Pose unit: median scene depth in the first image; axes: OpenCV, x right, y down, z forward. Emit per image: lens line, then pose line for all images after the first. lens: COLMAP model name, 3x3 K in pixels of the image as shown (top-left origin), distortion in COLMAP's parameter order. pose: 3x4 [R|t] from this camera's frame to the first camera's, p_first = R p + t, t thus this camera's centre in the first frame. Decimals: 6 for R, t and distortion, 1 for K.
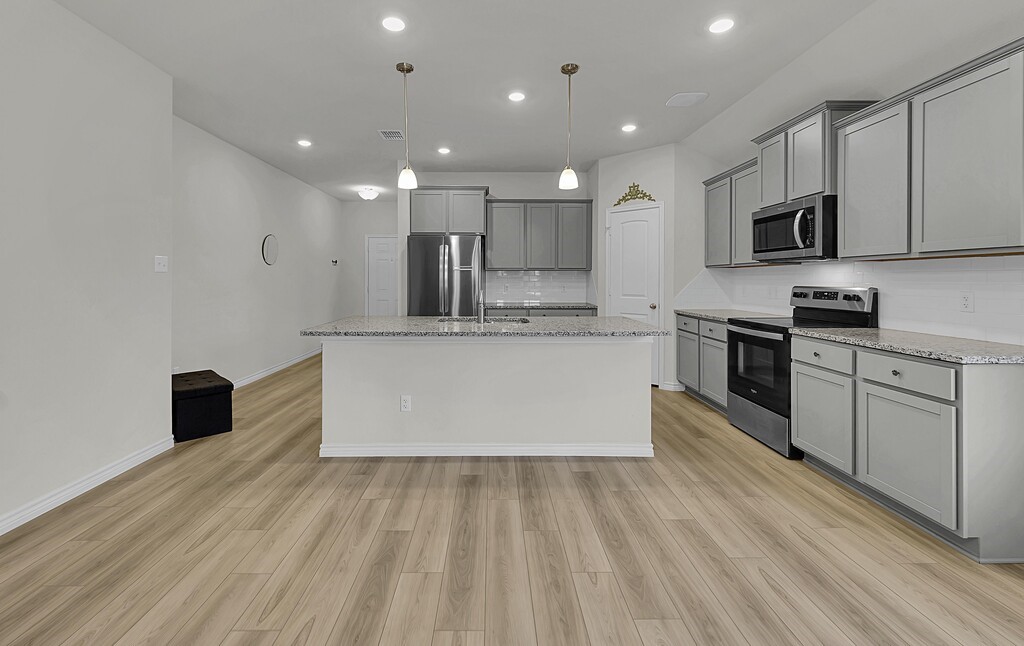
lens RADIAL K [[426.8, 0, 491.5], [0, 426.8, 281.4], [0, 0, 1]] dist [-0.001954, -0.000324]
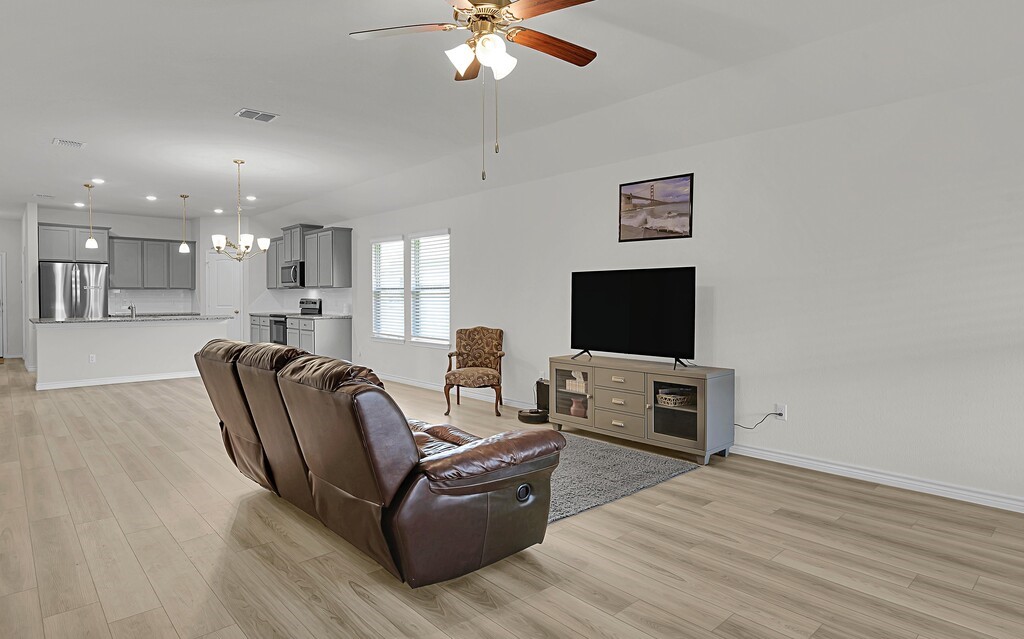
lens RADIAL K [[570.7, 0, 510.6], [0, 570.7, 302.6], [0, 0, 1]] dist [-0.000365, -0.000544]
pose [[0.738948, -0.006035, 0.673735, -0.497371], [0.004411, 0.999982, 0.004120, 0.026944], [-0.673748, -0.000073, 0.738961, -2.043386]]
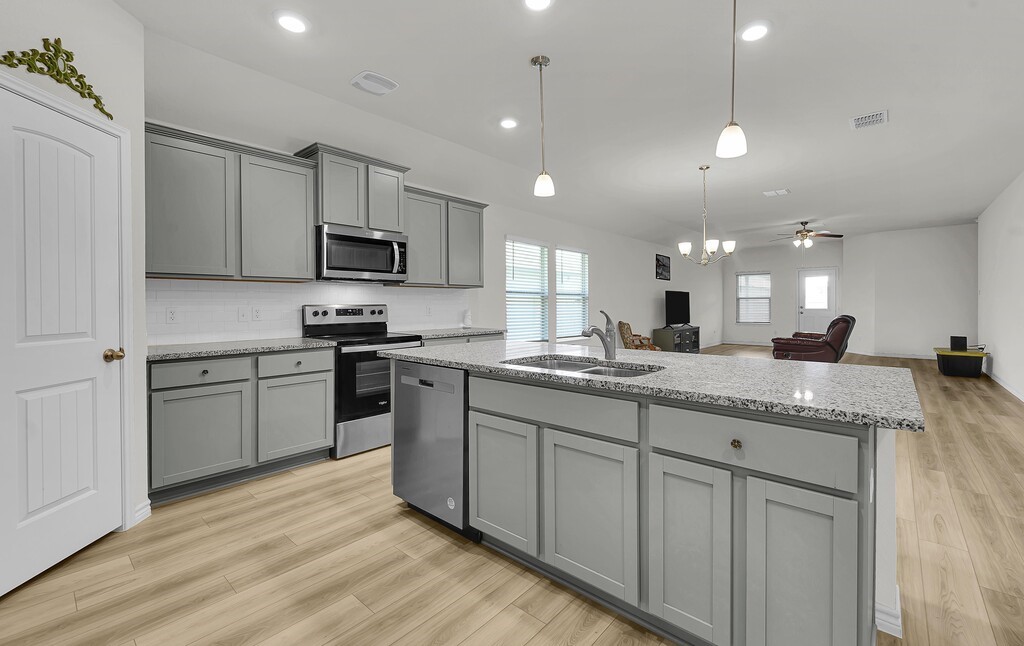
lens RADIAL K [[422.7, 0, 540.3], [0, 422.7, 307.6], [0, 0, 1]] dist [0.000223, -0.000017]
pose [[-0.769478, 0.000364, 0.638673, -0.358458], [0.010883, 0.999862, 0.012542, 0.011646], [-0.638581, 0.016601, -0.769376, 1.566947]]
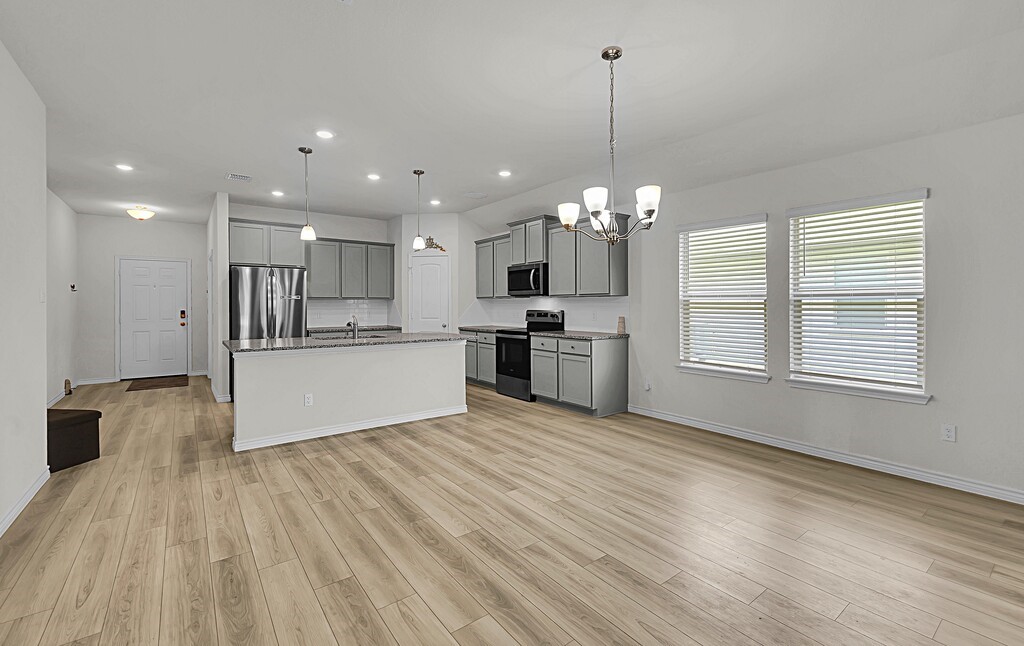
lens RADIAL K [[441.8, 0, 513.4], [0, 441.8, 305.4], [0, 0, 1]] dist [-0.000445, -0.000057]
pose [[0.797035, -0.003209, 0.603925, -0.481465], [0.007088, 0.999967, -0.004041, -0.001043], [-0.603892, 0.007502, 0.797031, -0.459264]]
